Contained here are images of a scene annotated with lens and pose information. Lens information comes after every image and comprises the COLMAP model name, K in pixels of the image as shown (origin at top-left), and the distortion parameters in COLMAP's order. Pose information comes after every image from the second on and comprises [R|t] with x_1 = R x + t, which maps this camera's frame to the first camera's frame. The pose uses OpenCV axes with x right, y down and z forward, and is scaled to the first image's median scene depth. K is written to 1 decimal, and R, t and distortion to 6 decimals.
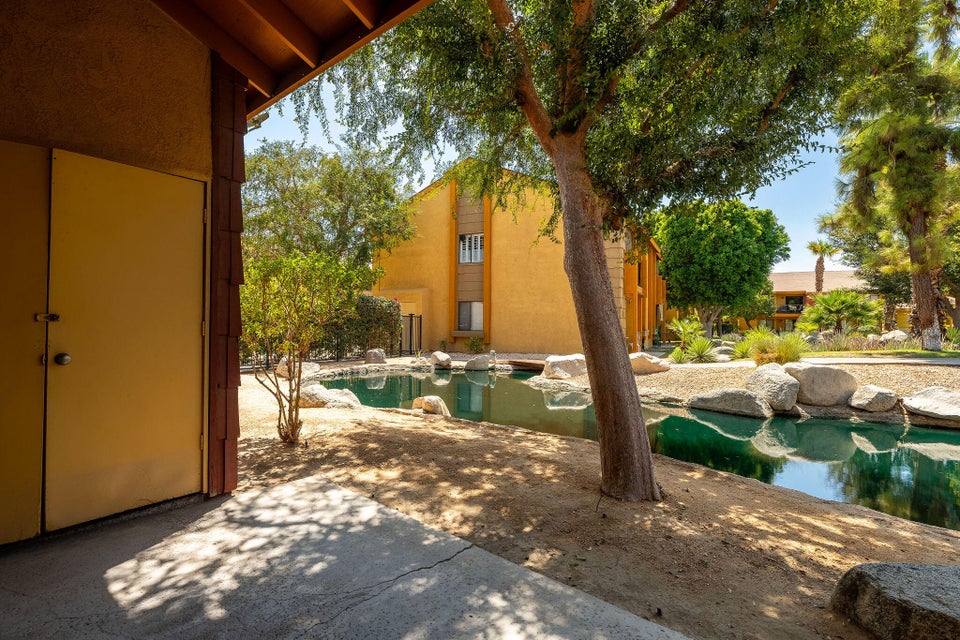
lens RADIAL K [[462.2, 0, 484.1], [0, 462.2, 320.1], [0, 0, 1]] dist [-0.001207, 0.000644]
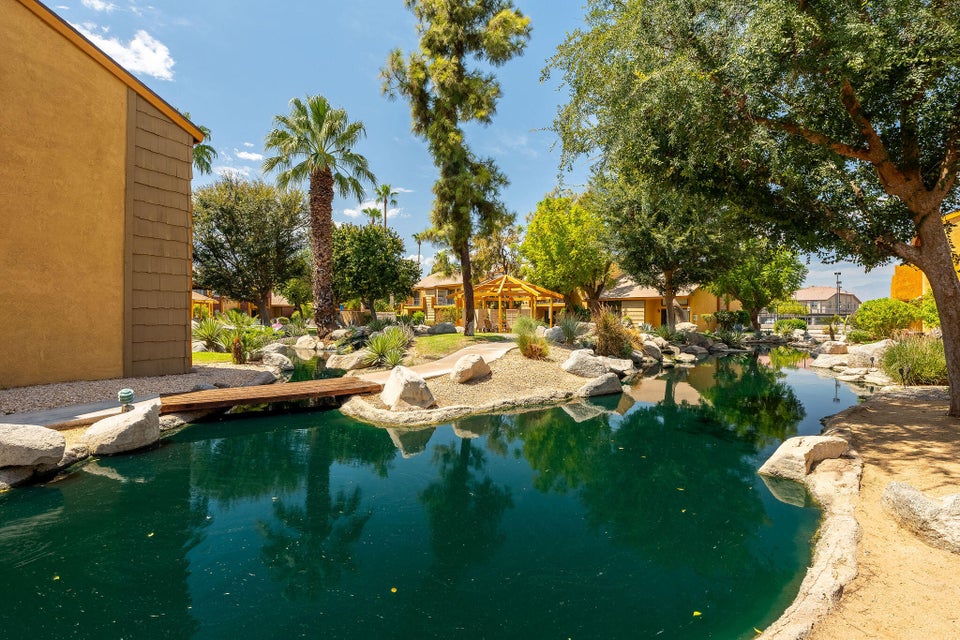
lens RADIAL K [[462.2, 0, 484.1], [0, 462.2, 320.1], [0, 0, 1]] dist [-0.001207, 0.000644]
pose [[-0.003174, -0.013015, 0.999910, -1.734350], [-0.018893, 0.999738, 0.012953, -0.012497], [-0.999816, -0.018850, -0.003419, 3.298402]]
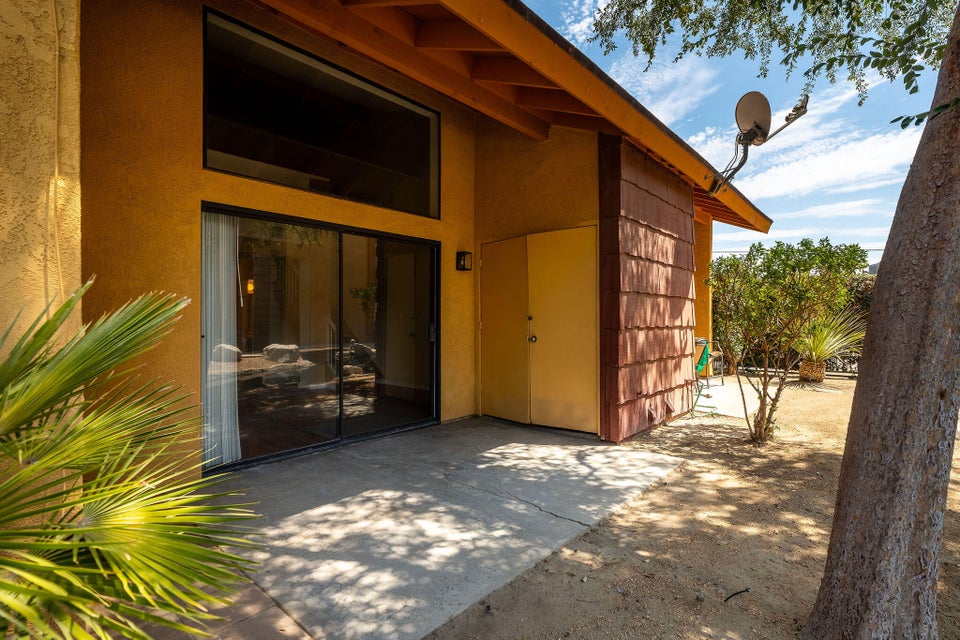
lens RADIAL K [[462.2, 0, 484.1], [0, 462.2, 320.1], [0, 0, 1]] dist [-0.001207, 0.000644]
pose [[-0.004834, -0.009079, -0.999947, 0.878128], [0.012584, 0.999879, -0.009139, 0.014359], [0.999909, -0.012627, -0.004719, 0.638716]]
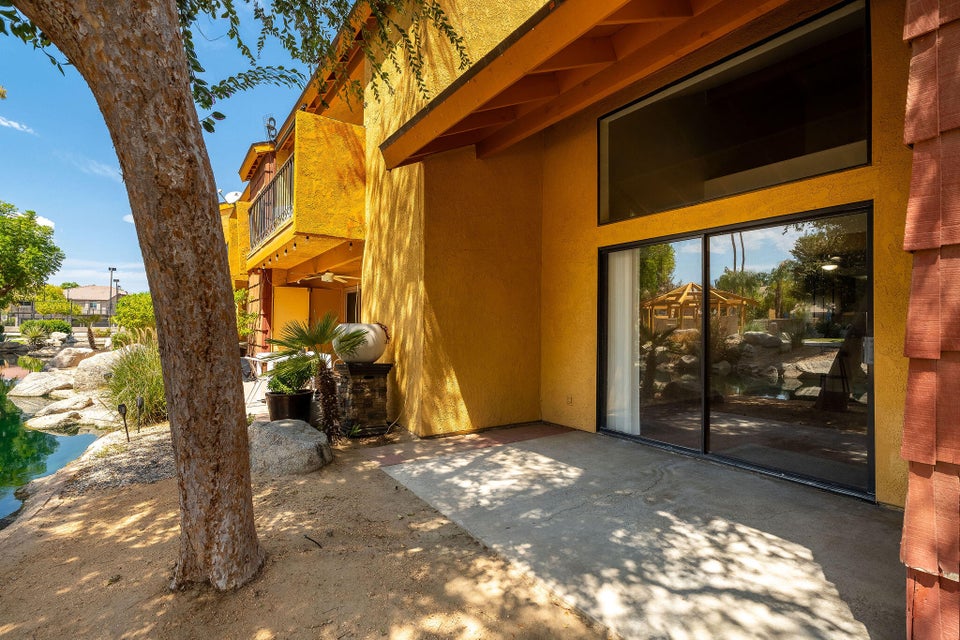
lens RADIAL K [[458.4, 0, 472.6], [0, 458.4, 322.7], [0, 0, 1]] dist [-0.000895, 0.000506]
pose [[-0.964275, -0.016444, 0.264394, -0.221227], [-0.022000, 0.999595, -0.018067, 0.017850], [-0.263989, -0.023239, -0.964246, 1.667792]]
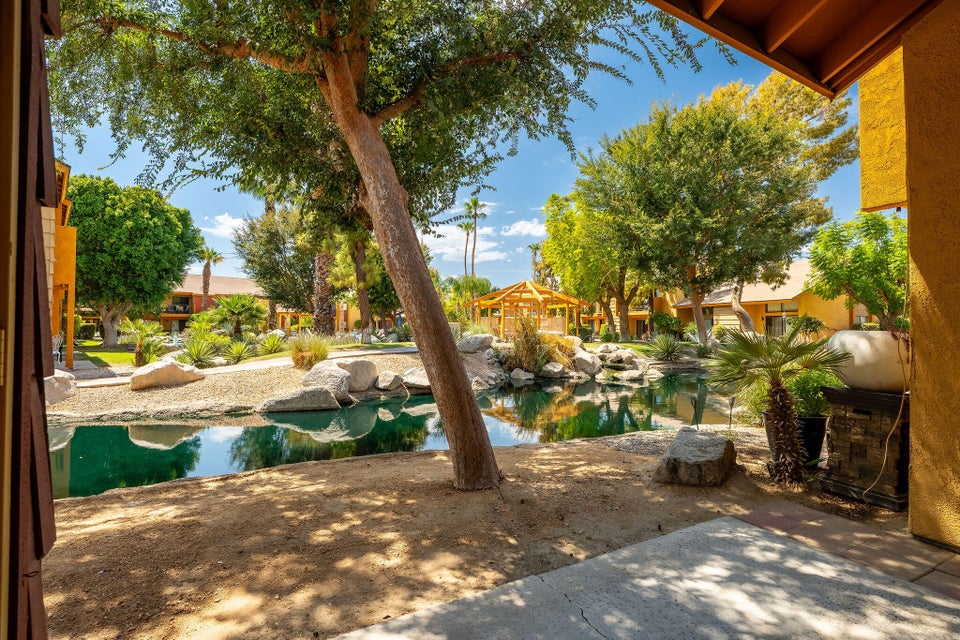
lens RADIAL K [[451.4, 0, 480.0], [0, 451.4, 320.0], [0, 0, 1]] dist [-0.000926, 0.000340]
pose [[0.347983, 0.010972, 0.937437, -0.747902], [-0.011097, 0.999910, -0.007585, -0.005959], [-0.937435, -0.007763, 0.348074, 0.664314]]
